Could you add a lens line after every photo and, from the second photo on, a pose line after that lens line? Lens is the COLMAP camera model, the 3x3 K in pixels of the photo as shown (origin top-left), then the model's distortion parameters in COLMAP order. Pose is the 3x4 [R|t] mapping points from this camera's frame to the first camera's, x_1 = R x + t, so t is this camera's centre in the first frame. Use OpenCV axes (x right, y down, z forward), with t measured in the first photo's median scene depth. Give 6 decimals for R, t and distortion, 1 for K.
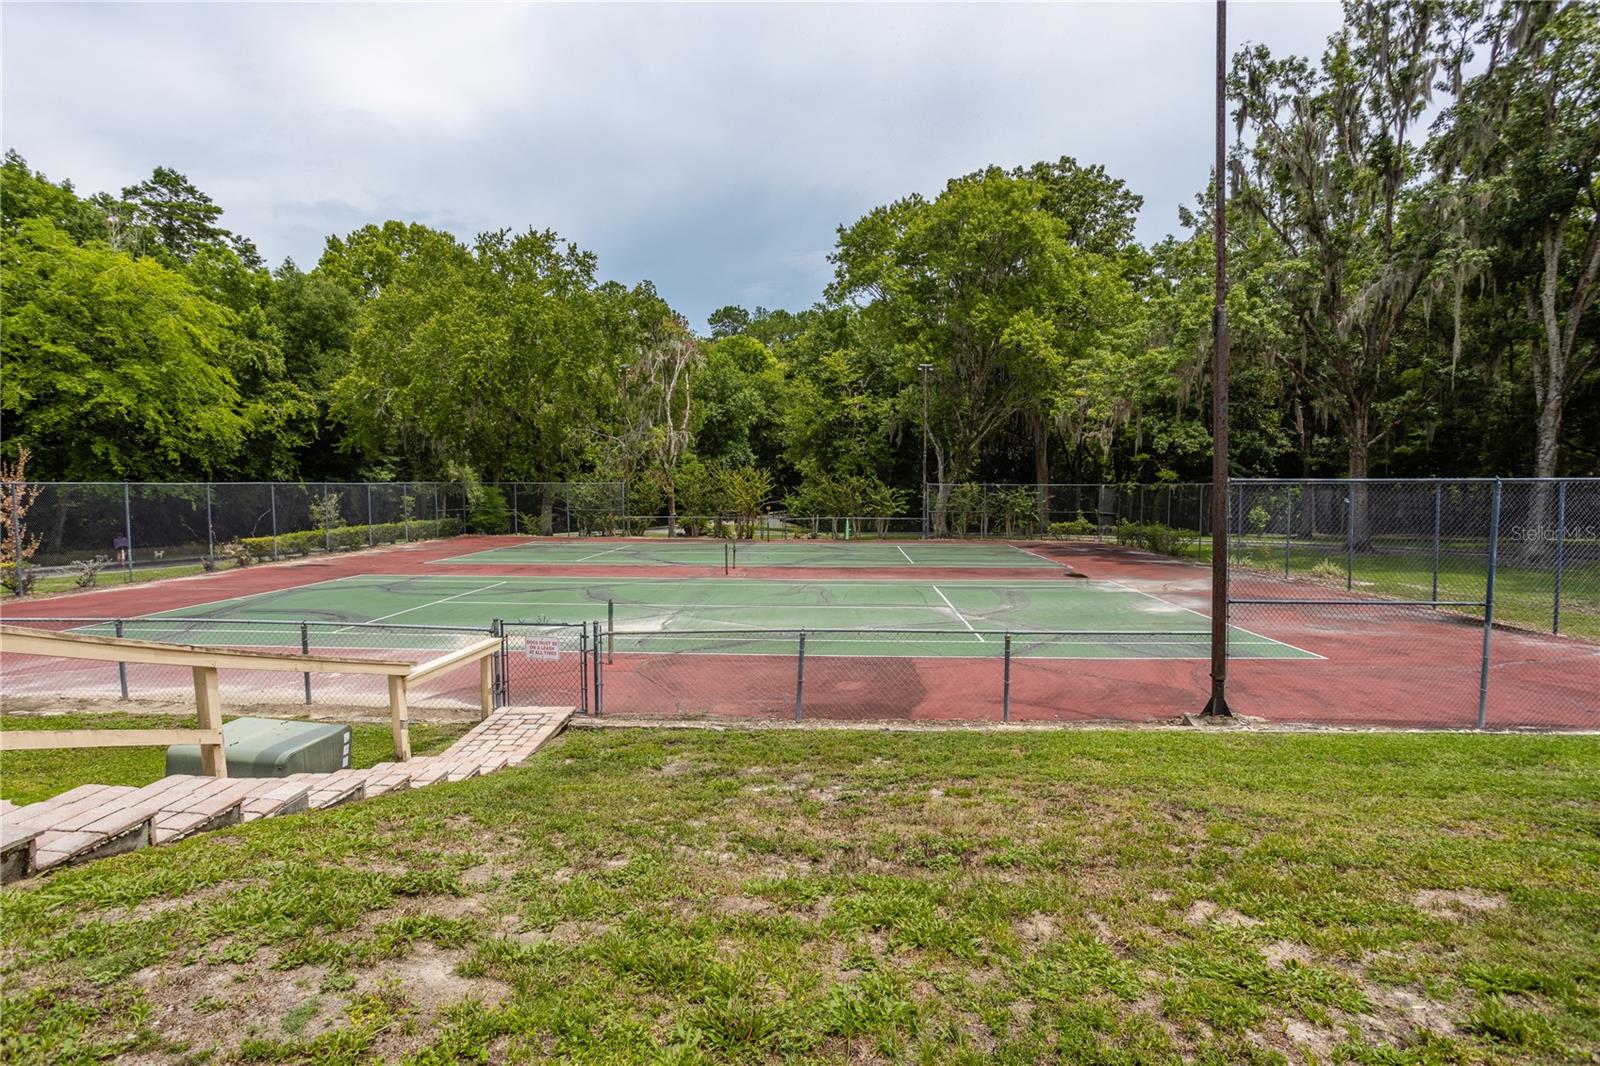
lens RADIAL K [[754.2, 0, 799.8], [0, 754.2, 523.1], [0, 0, 1]] dist [0.002798, 0.000989]
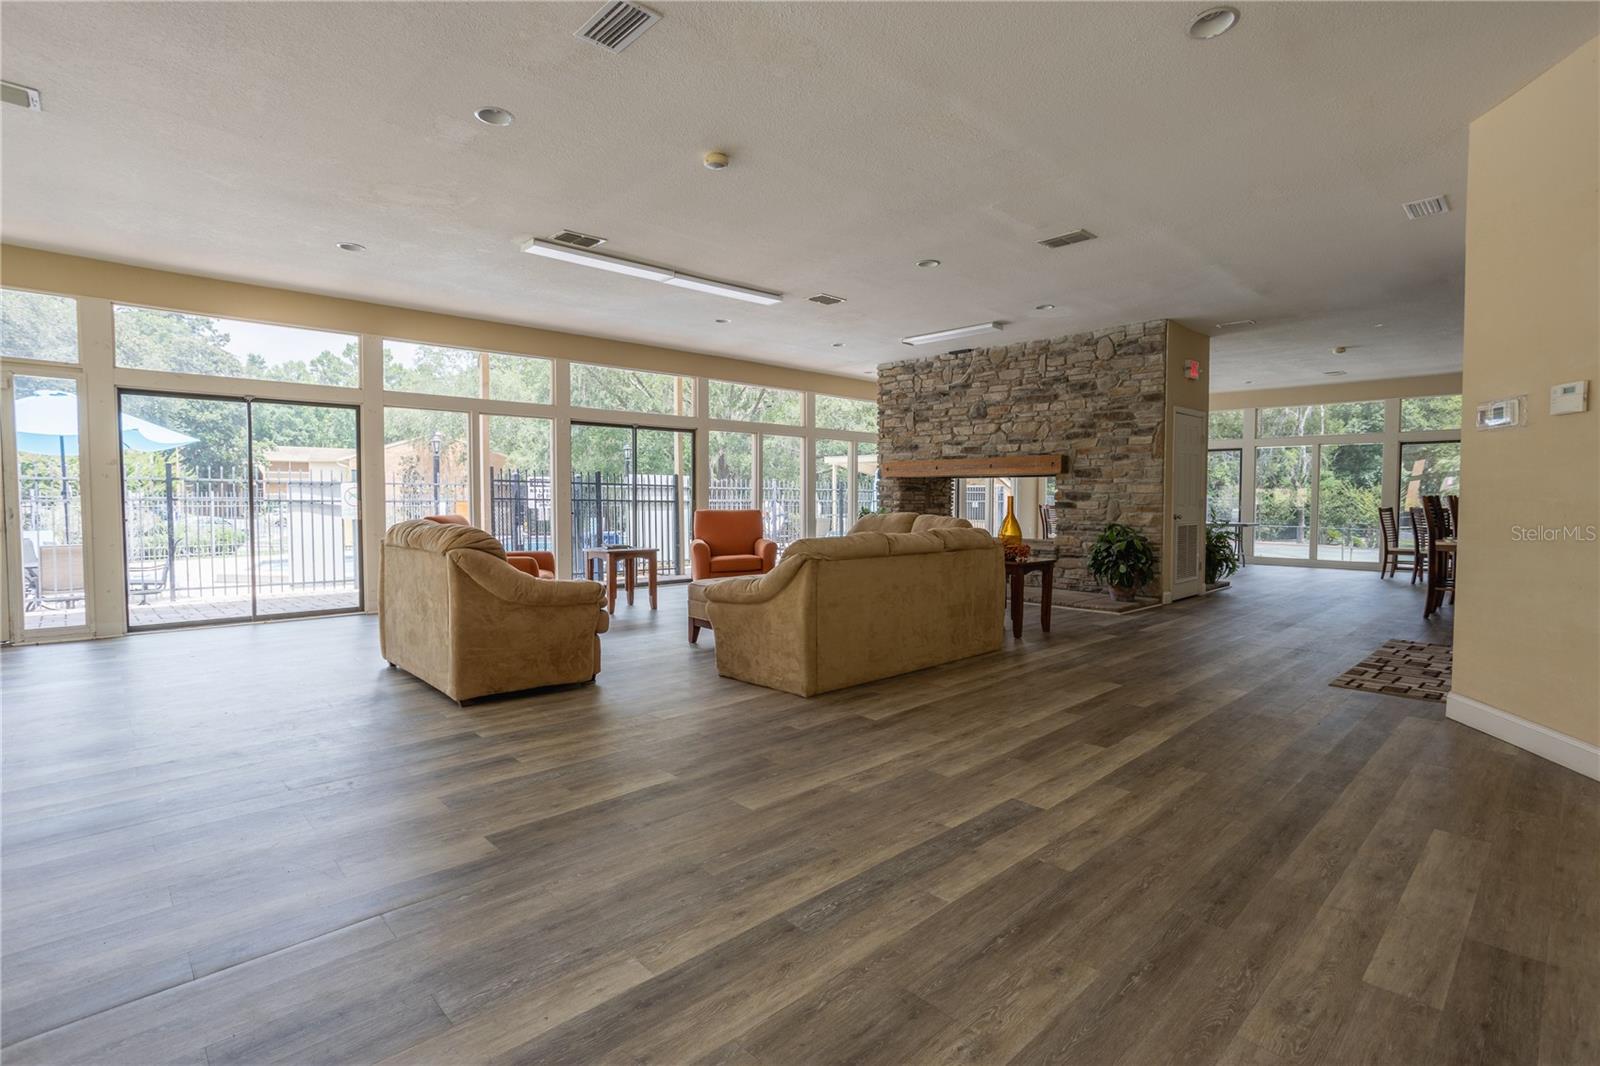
lens RADIAL K [[754.2, 0, 795.2], [0, 754.2, 536.6], [0, 0, 1]] dist [0.002798, 0.000989]
pose [[0.722891, 0.030329, -0.690296, 0.093678], [-0.034236, 0.999381, 0.008057, 0.029428], [0.690113, 0.017808, 0.723482, -0.507500]]
